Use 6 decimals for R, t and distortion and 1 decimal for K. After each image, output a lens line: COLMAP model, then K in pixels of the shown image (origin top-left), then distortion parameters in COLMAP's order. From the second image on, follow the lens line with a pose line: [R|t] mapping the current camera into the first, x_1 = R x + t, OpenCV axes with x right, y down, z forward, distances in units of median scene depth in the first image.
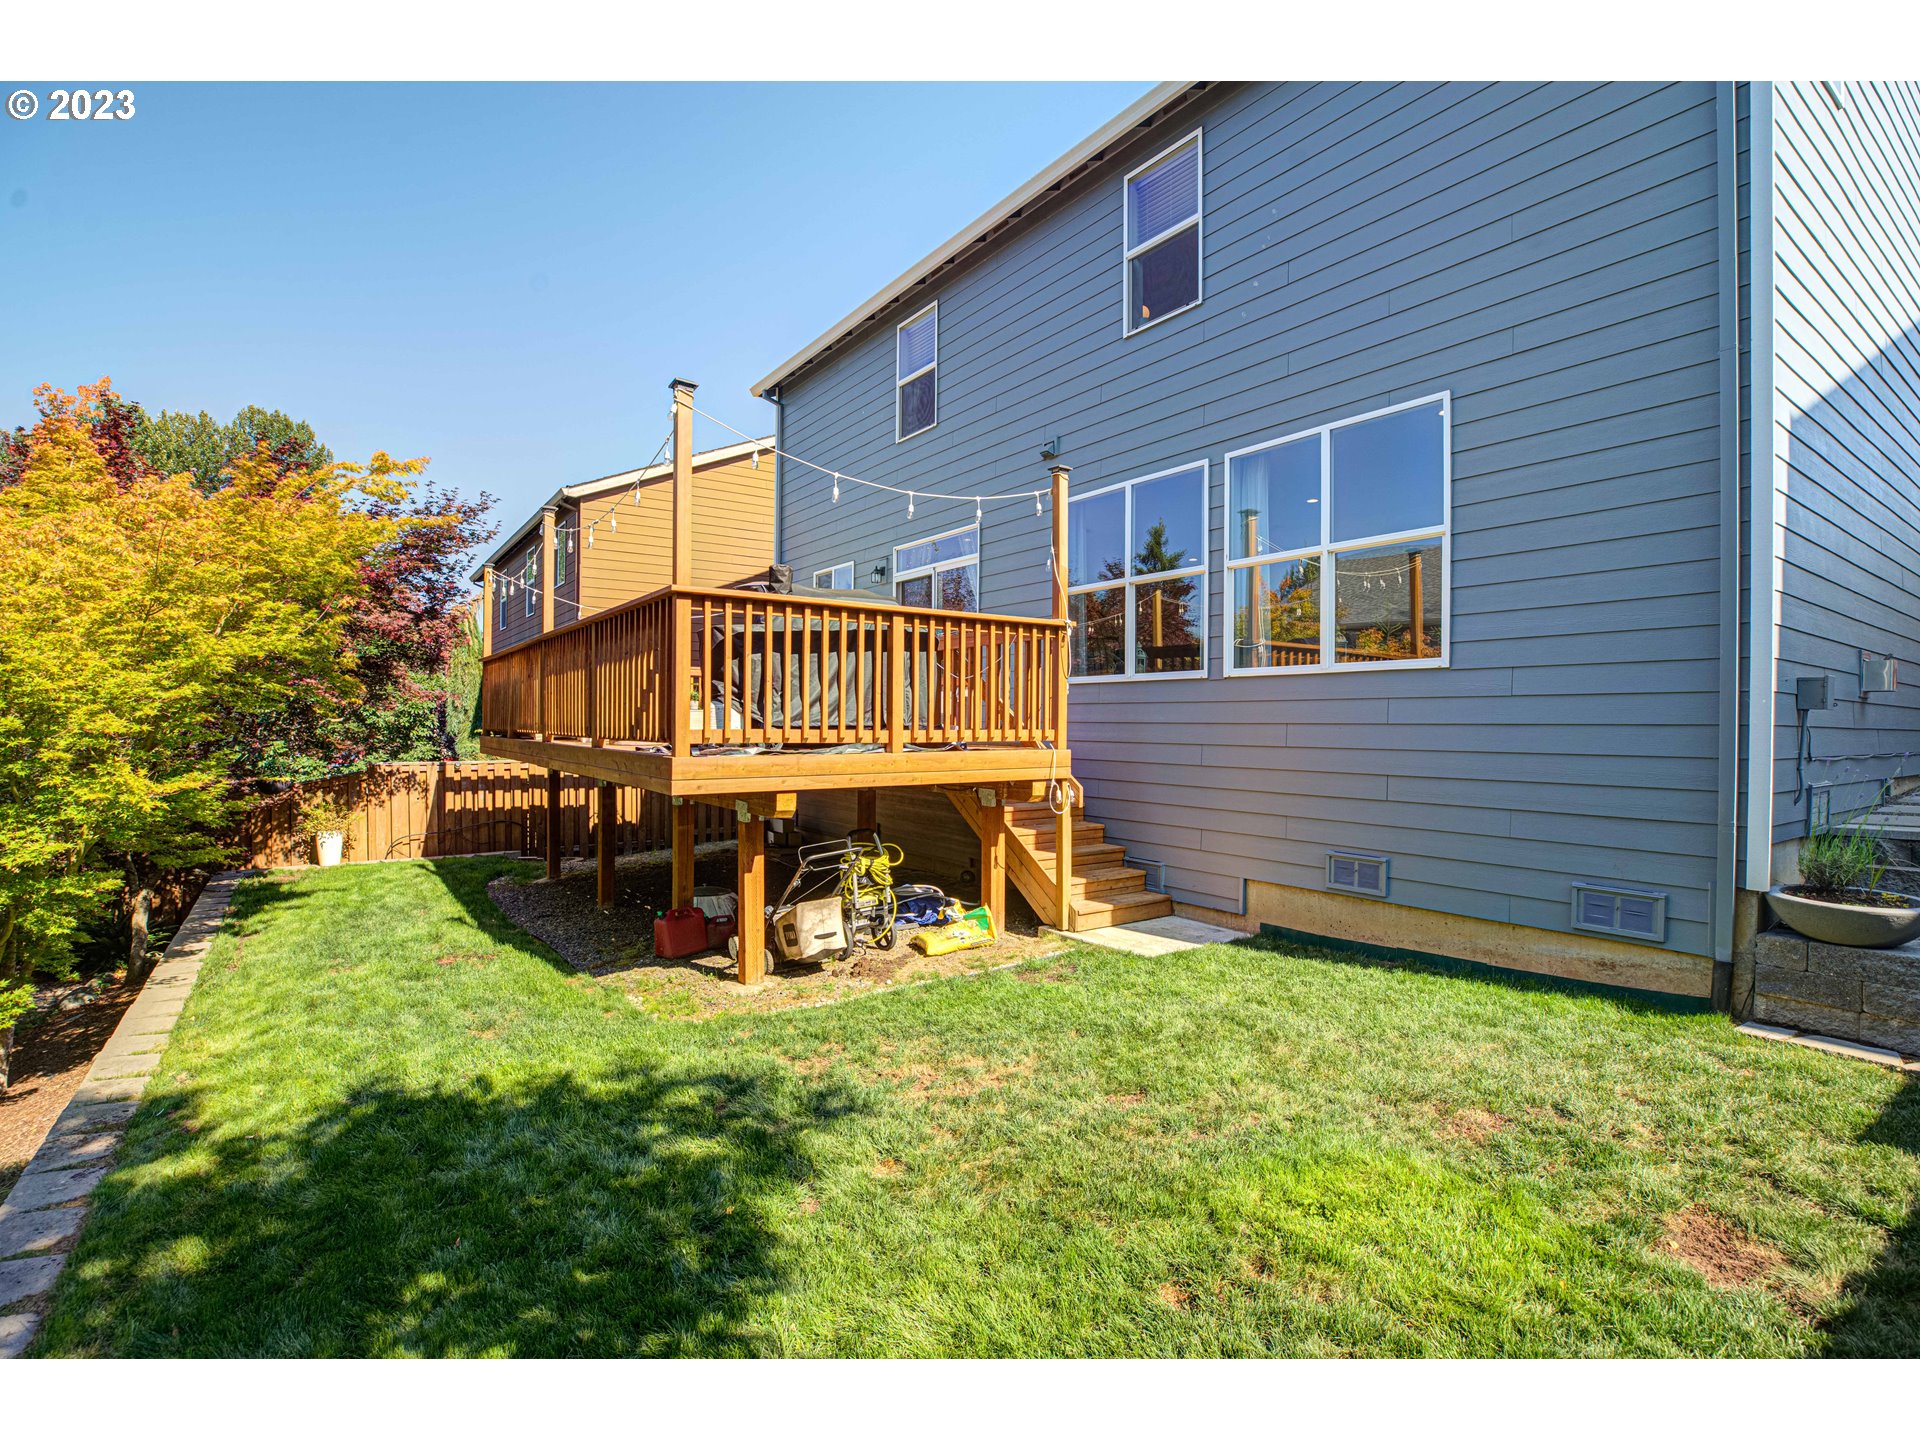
lens RADIAL K [[900.1, 0, 966.0], [0, 900.1, 726.3], [0, 0, 1]] dist [-0.050793, 0.014212]
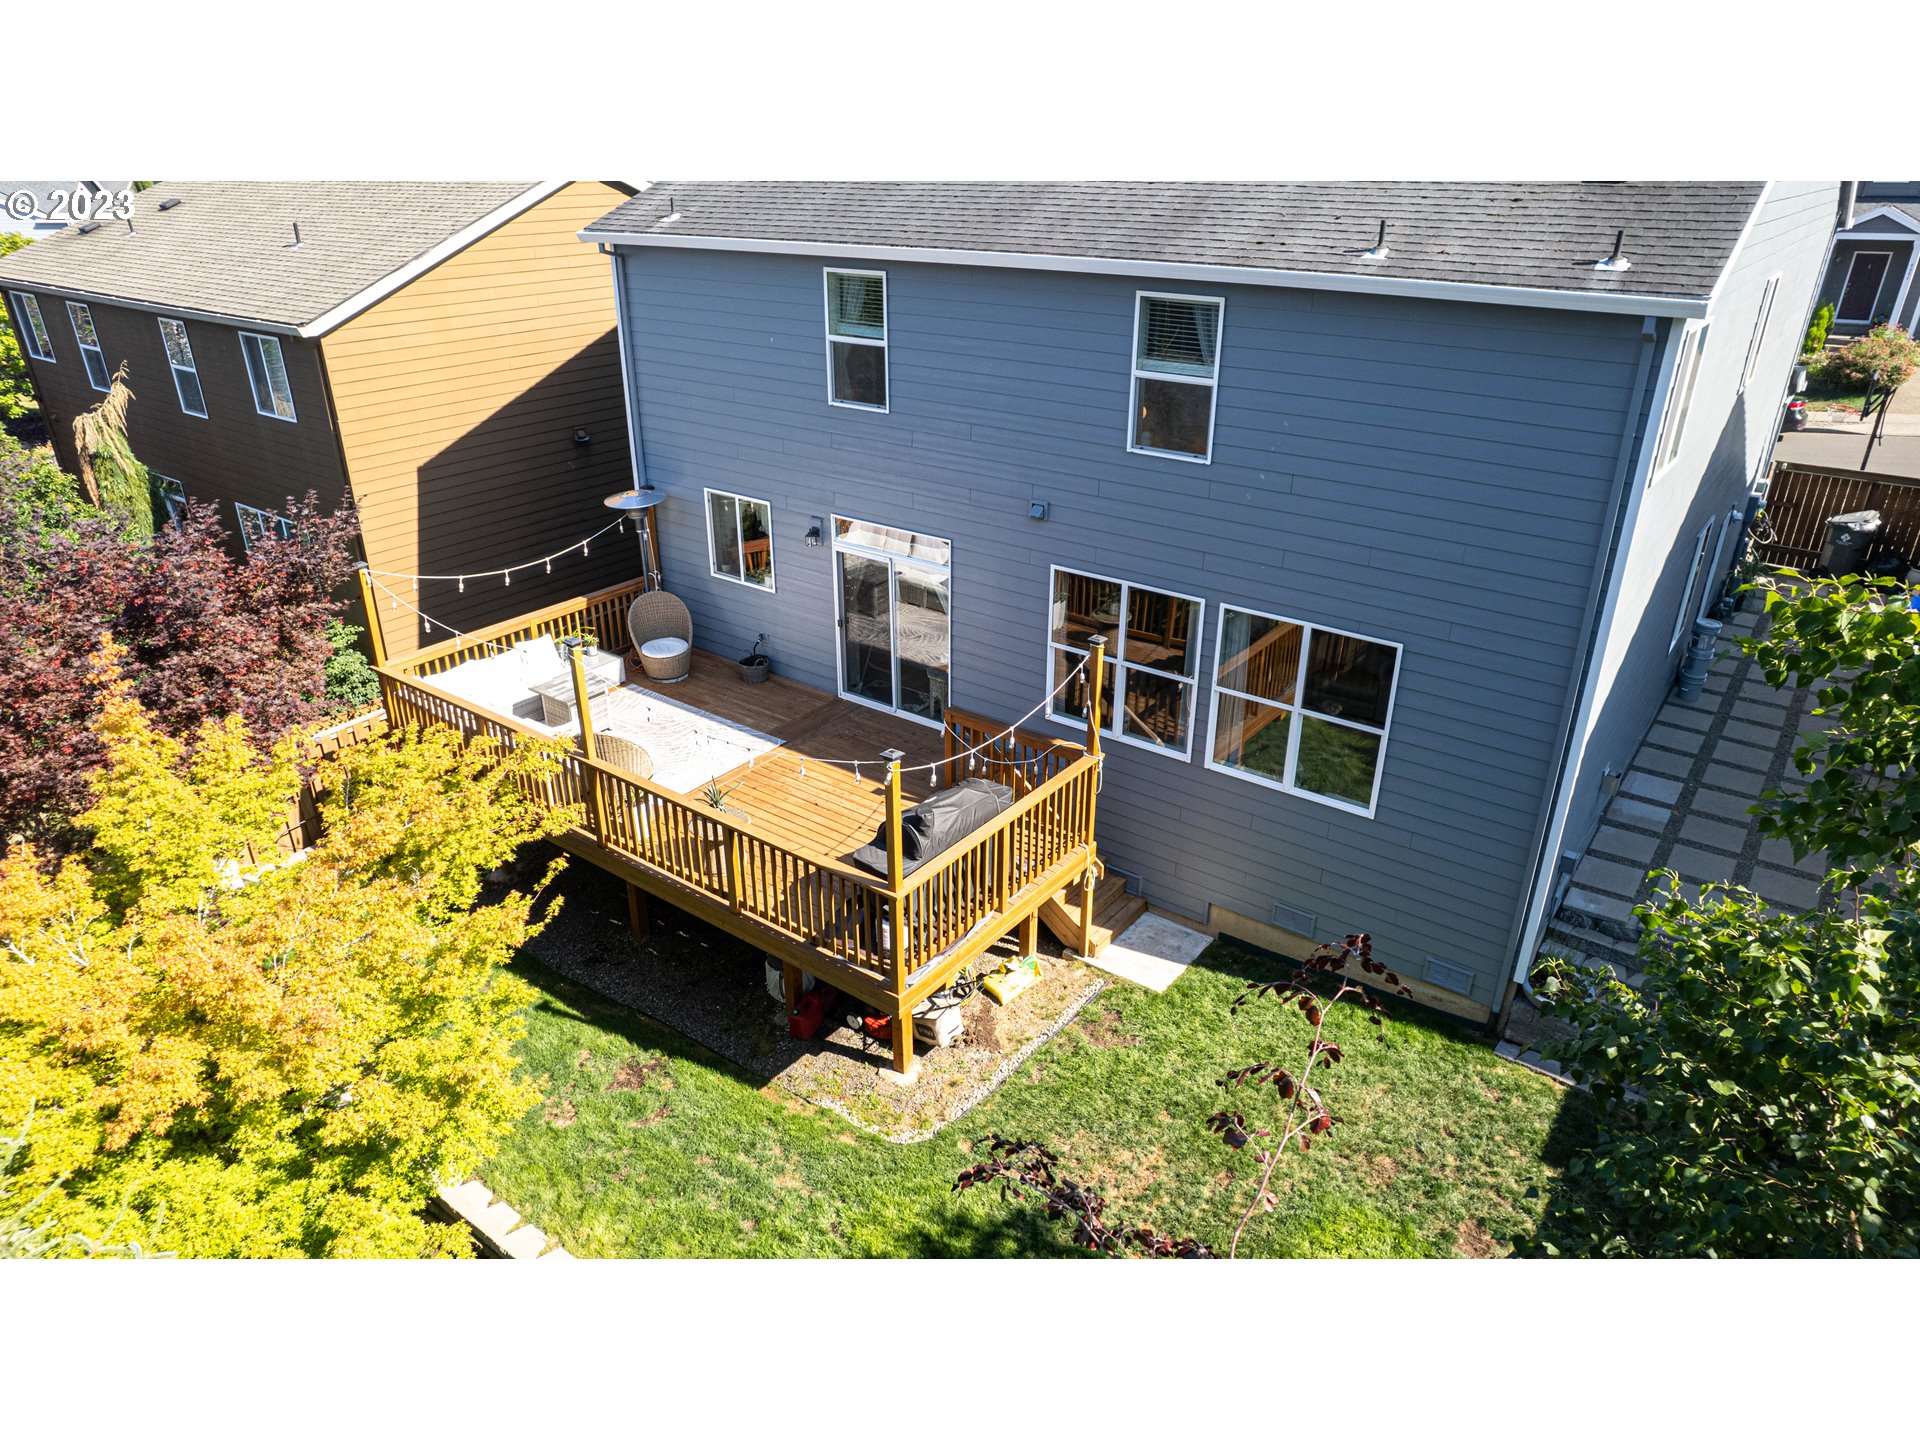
lens RADIAL K [[1235.6, 0, 960.0], [0, 1235.6, 720.0], [0, 0, 1]] dist [-0.089808, 0.081340]
pose [[0.956100, -0.132910, 0.261166, -0.513091], [0.007916, 0.902617, 0.430372, -0.902035], [-0.292933, -0.409411, 0.864044, -0.404965]]
